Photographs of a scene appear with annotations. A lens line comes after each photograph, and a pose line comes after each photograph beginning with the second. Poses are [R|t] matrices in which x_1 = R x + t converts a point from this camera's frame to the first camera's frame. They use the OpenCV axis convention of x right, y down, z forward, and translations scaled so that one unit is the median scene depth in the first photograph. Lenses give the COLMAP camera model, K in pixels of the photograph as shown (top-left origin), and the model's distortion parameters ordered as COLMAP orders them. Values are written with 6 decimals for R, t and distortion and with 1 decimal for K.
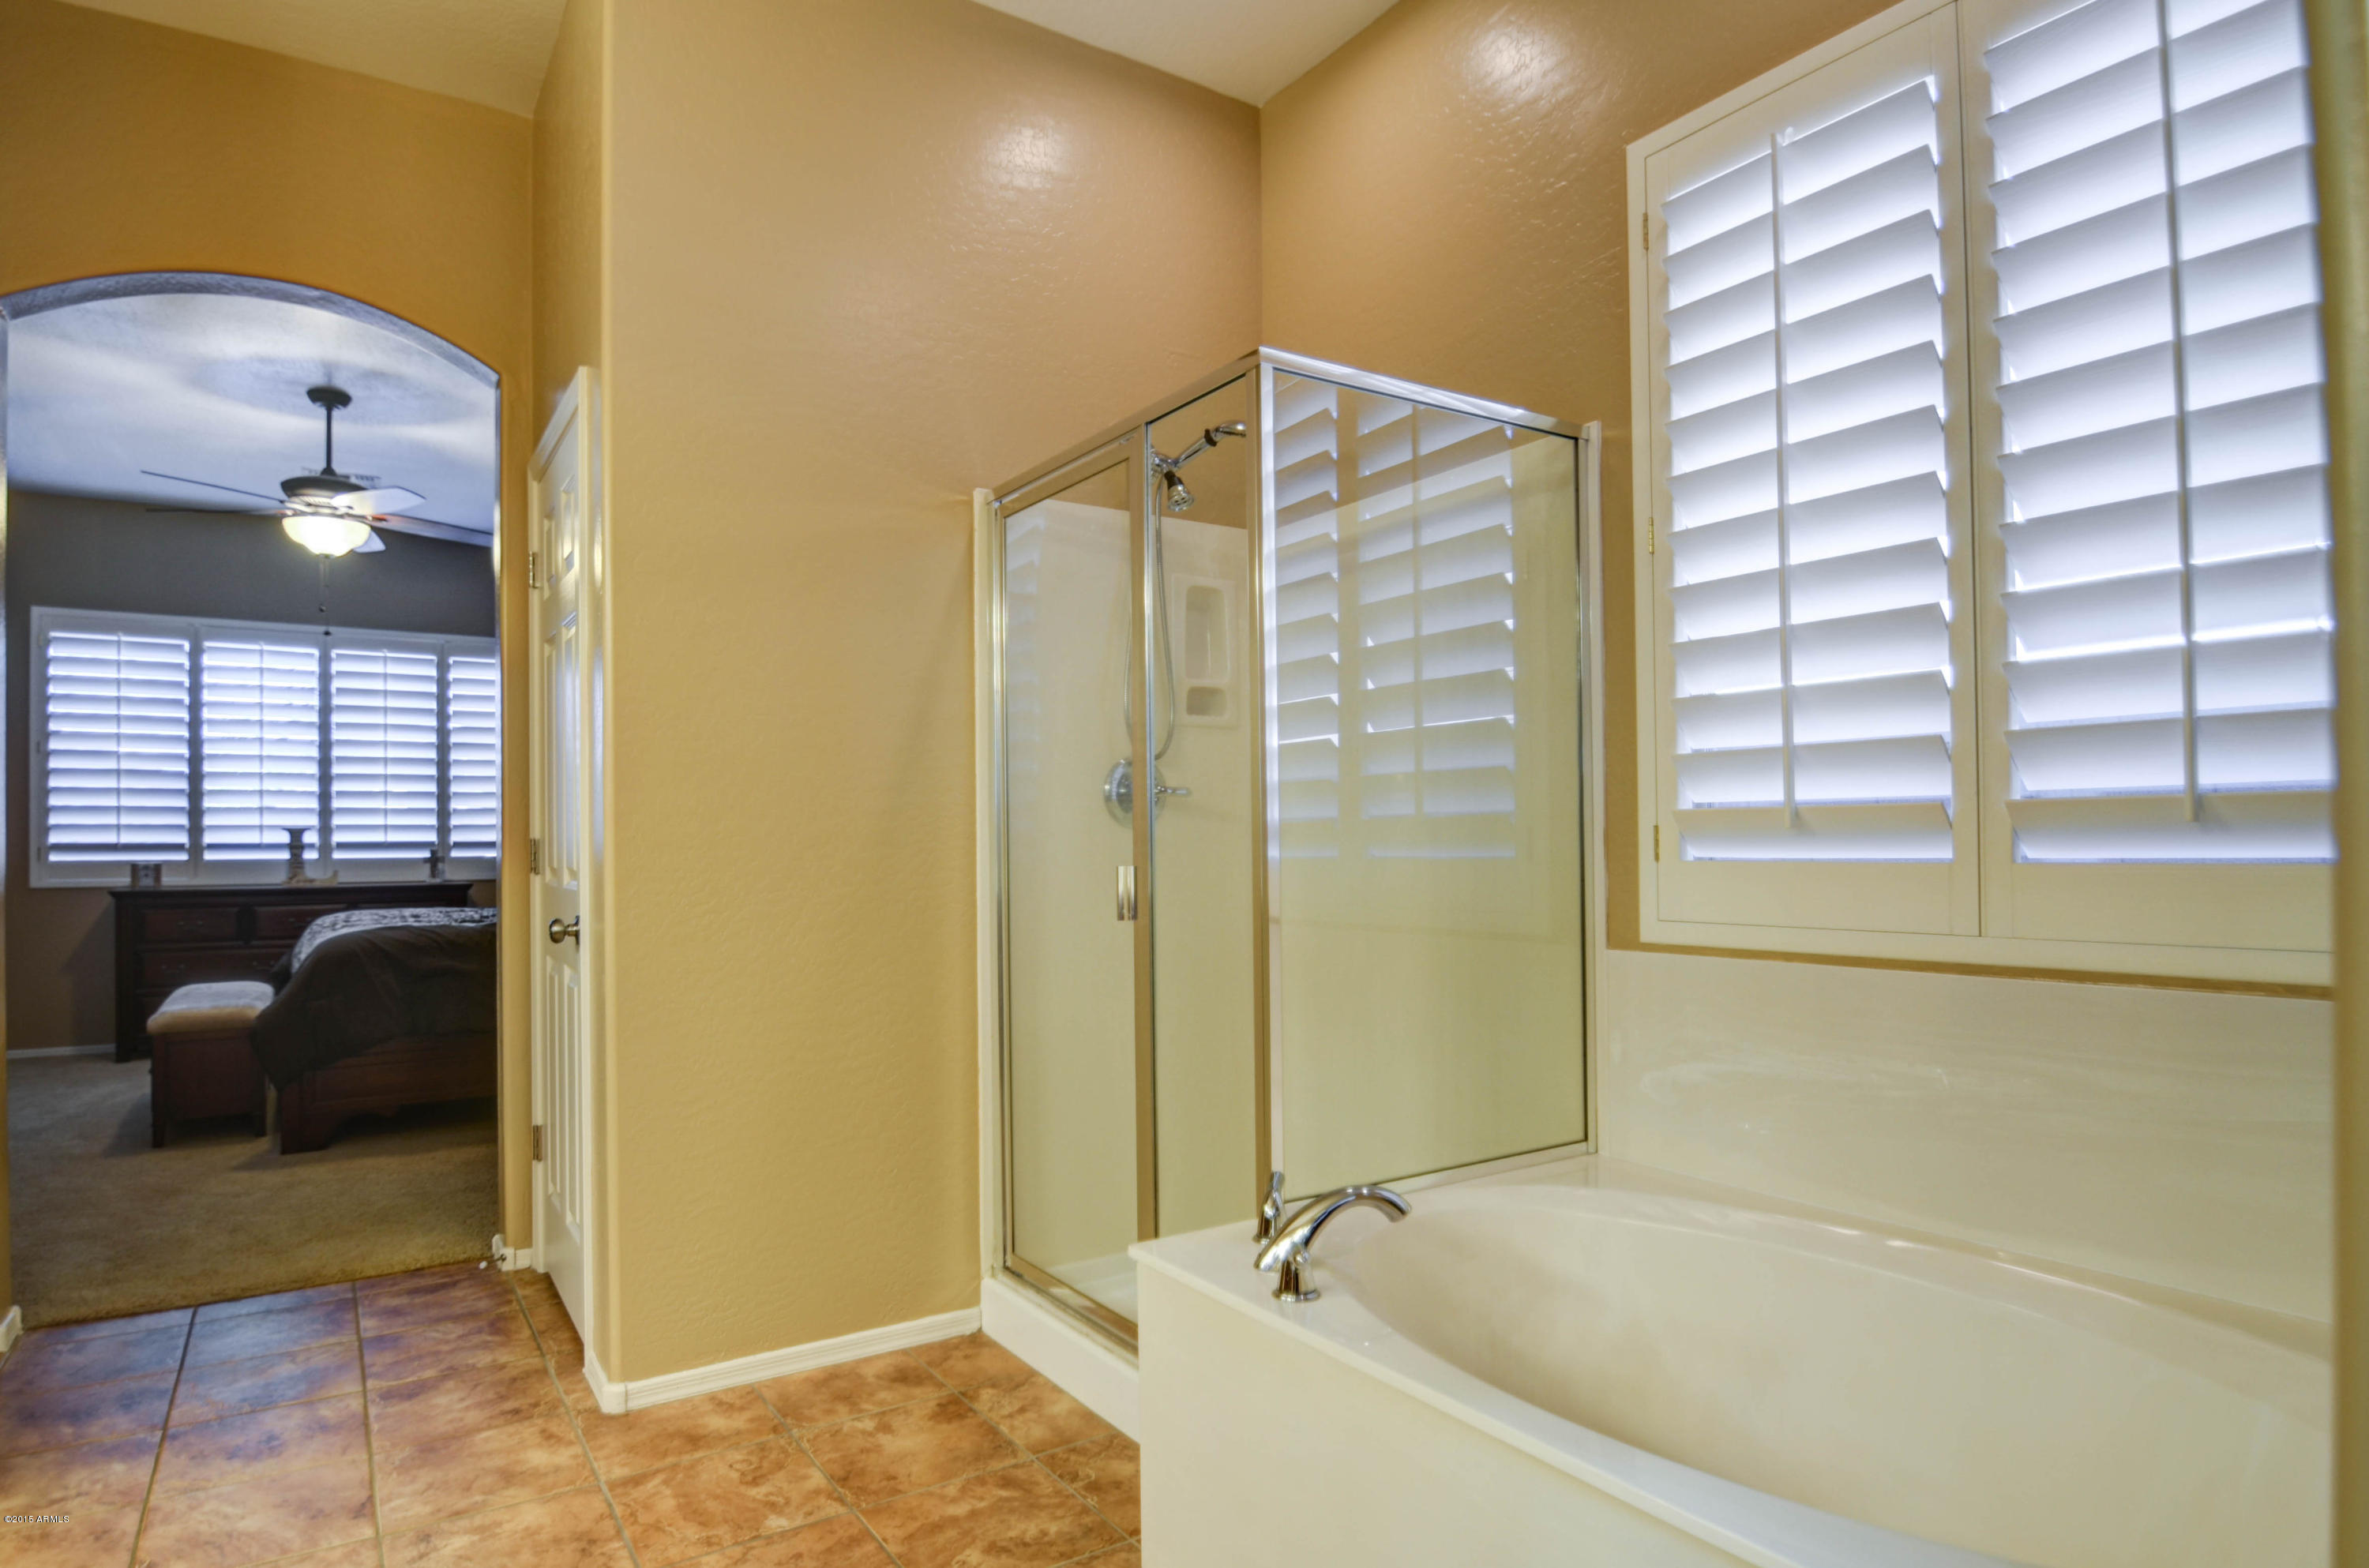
lens RADIAL K [[1298.9, 0, 1176.8], [0, 1298.9, 836.7], [0, 0, 1]] dist [-0.000807, -0.014187]
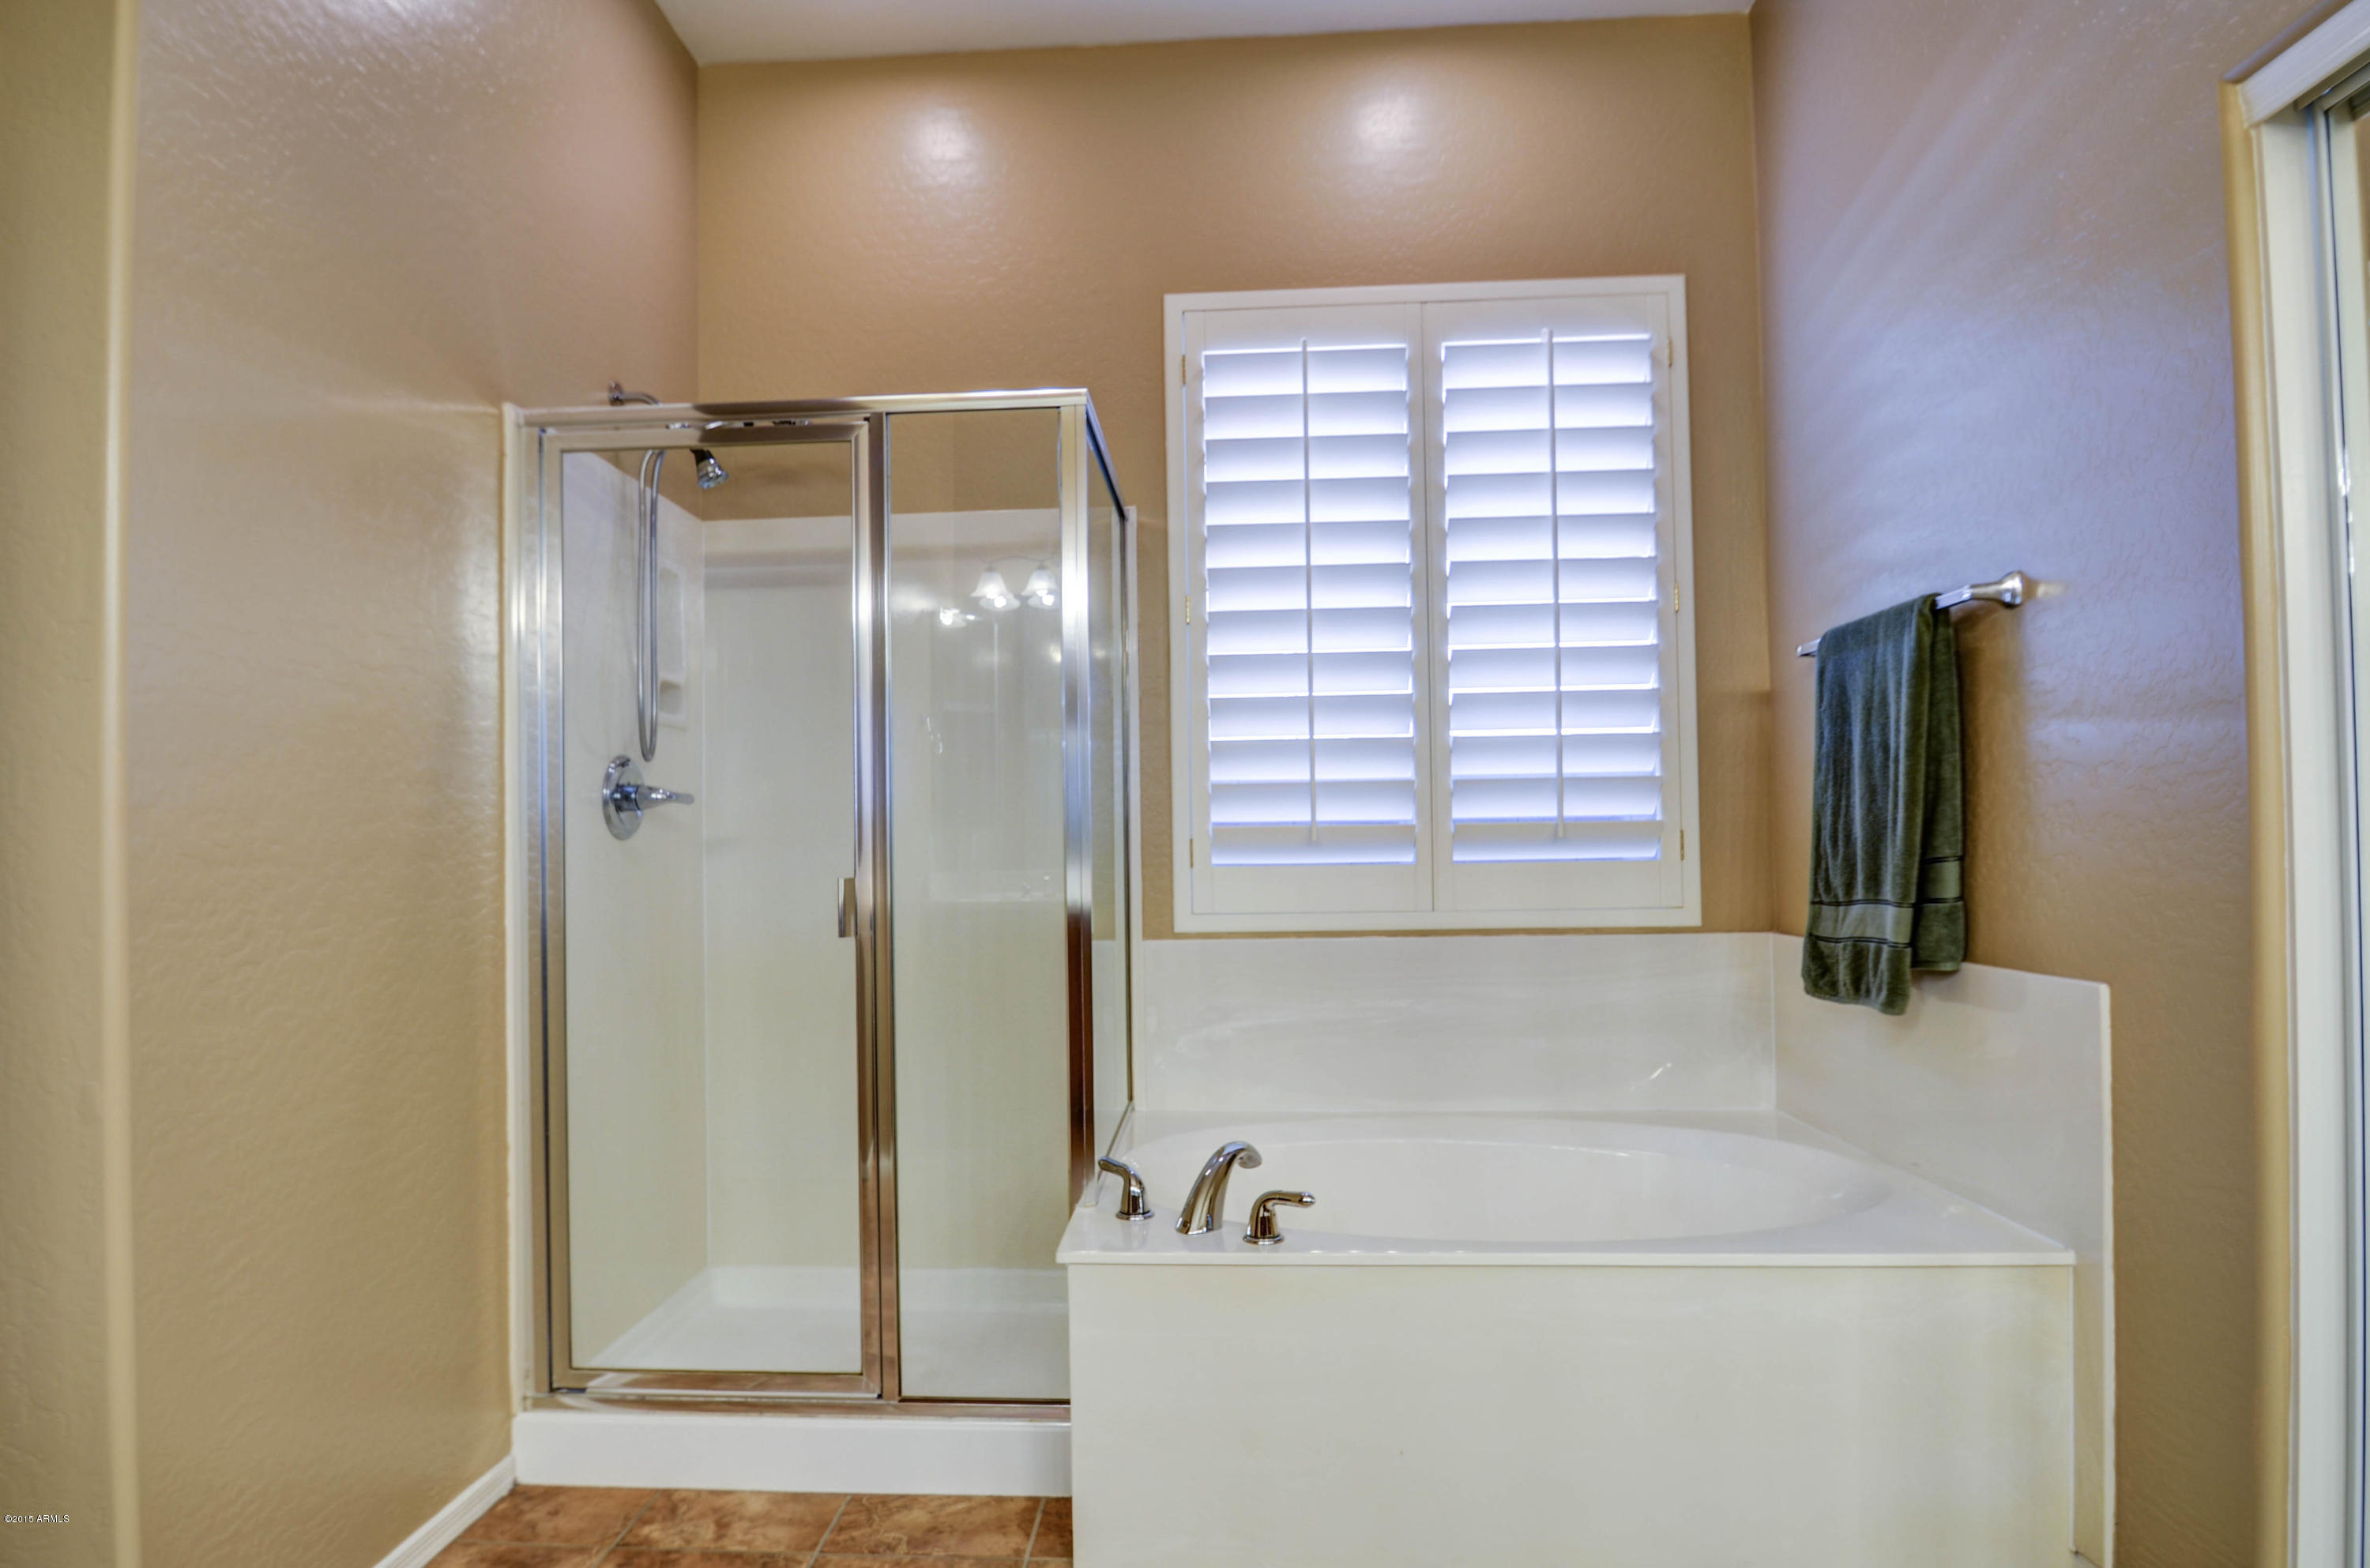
lens RADIAL K [[1257.3, 0, 1173.0], [0, 1257.3, 833.6], [0, 0, 1]] dist [-0.000063, -0.022540]
pose [[0.600157, 0.012759, 0.799780, -0.635750], [0.004951, 0.999794, -0.019665, 0.010327], [-0.799867, 0.015762, 0.599971, 0.286908]]
